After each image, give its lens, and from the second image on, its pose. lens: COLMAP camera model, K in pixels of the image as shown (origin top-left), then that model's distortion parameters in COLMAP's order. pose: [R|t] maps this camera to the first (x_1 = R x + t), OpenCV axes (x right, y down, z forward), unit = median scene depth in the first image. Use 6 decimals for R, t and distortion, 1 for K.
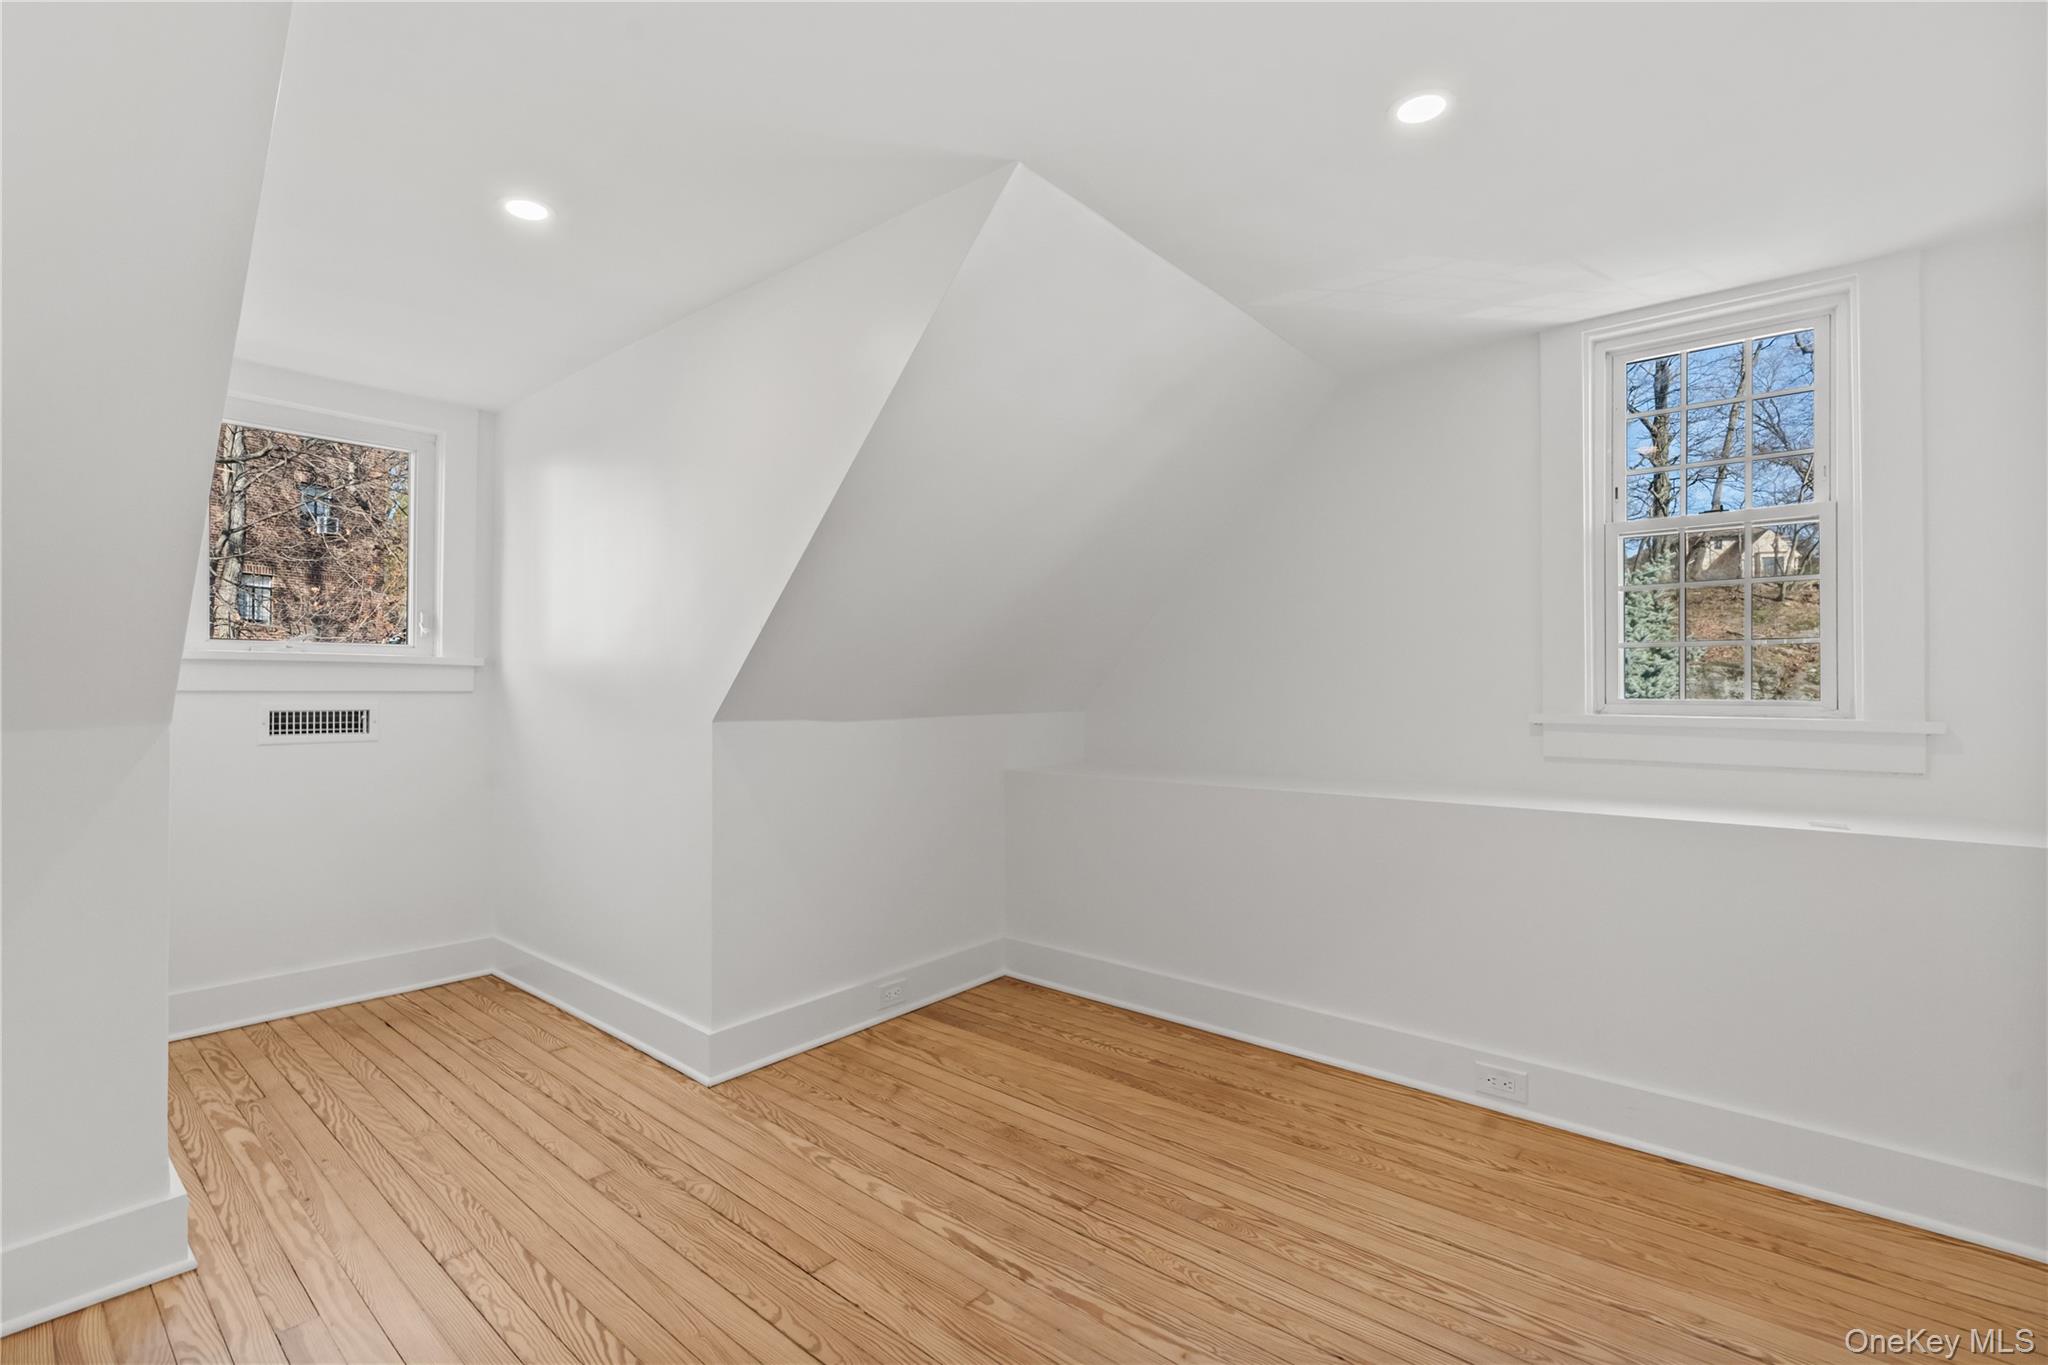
lens RADIAL K [[933.8, 0, 1017.8], [0, 933.8, 671.5], [0, 0, 1]] dist [-0.008939, 0.000867]
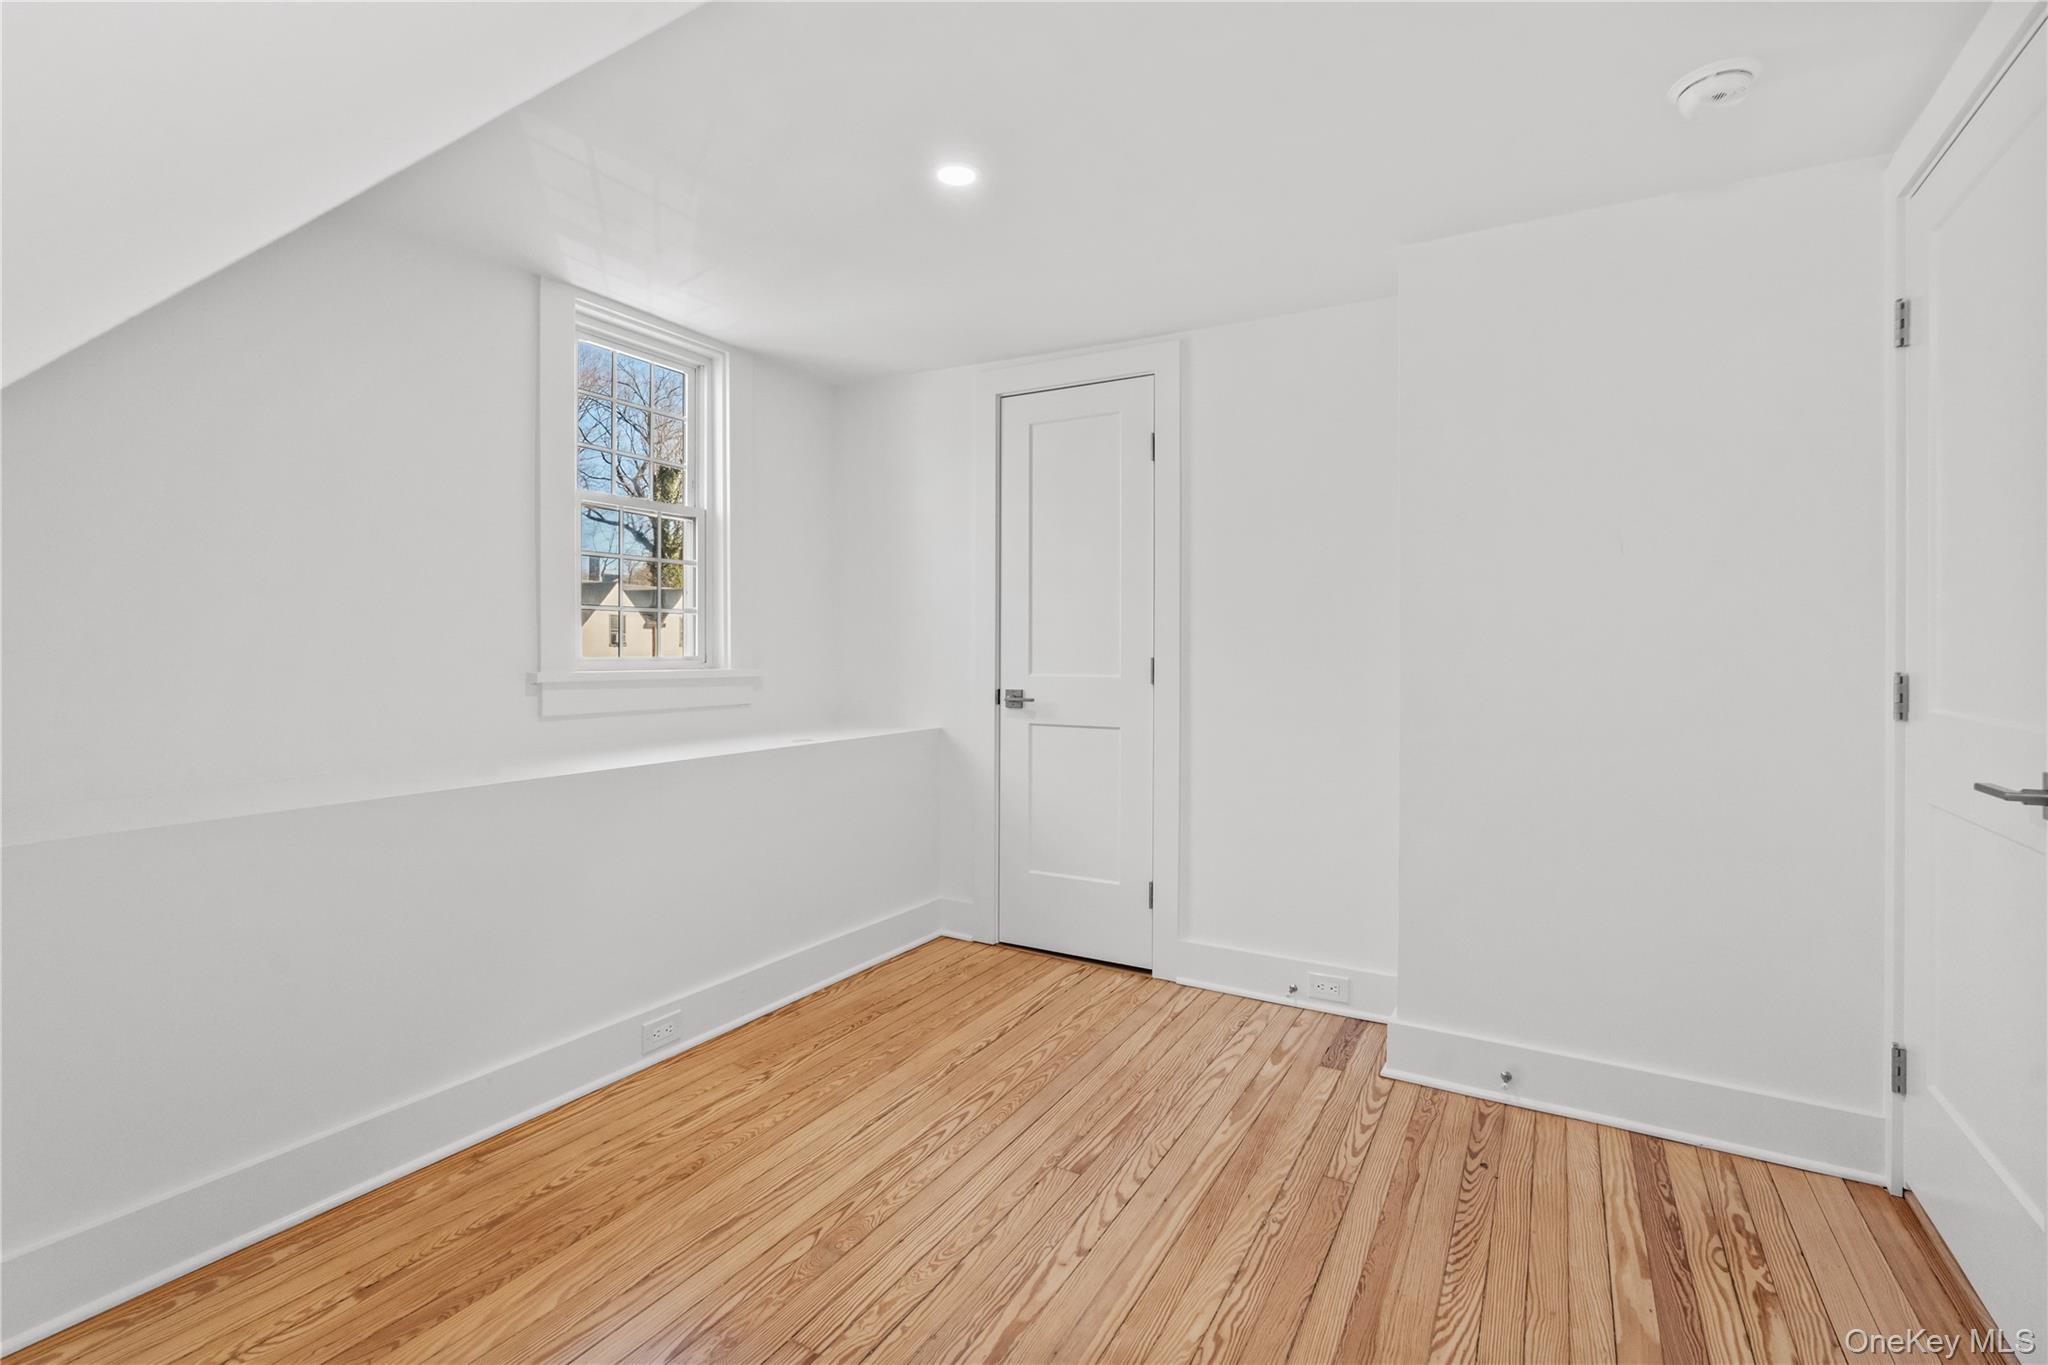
lens RADIAL K [[933.8, 0, 1017.8], [0, 933.8, 671.5], [0, 0, 1]] dist [-0.008939, 0.000867]
pose [[-0.188729, -0.027379, 0.981648, -0.617751], [-0.022303, 0.999473, 0.023589, 0.012415], [-0.981776, -0.017442, -0.189240, 0.910069]]
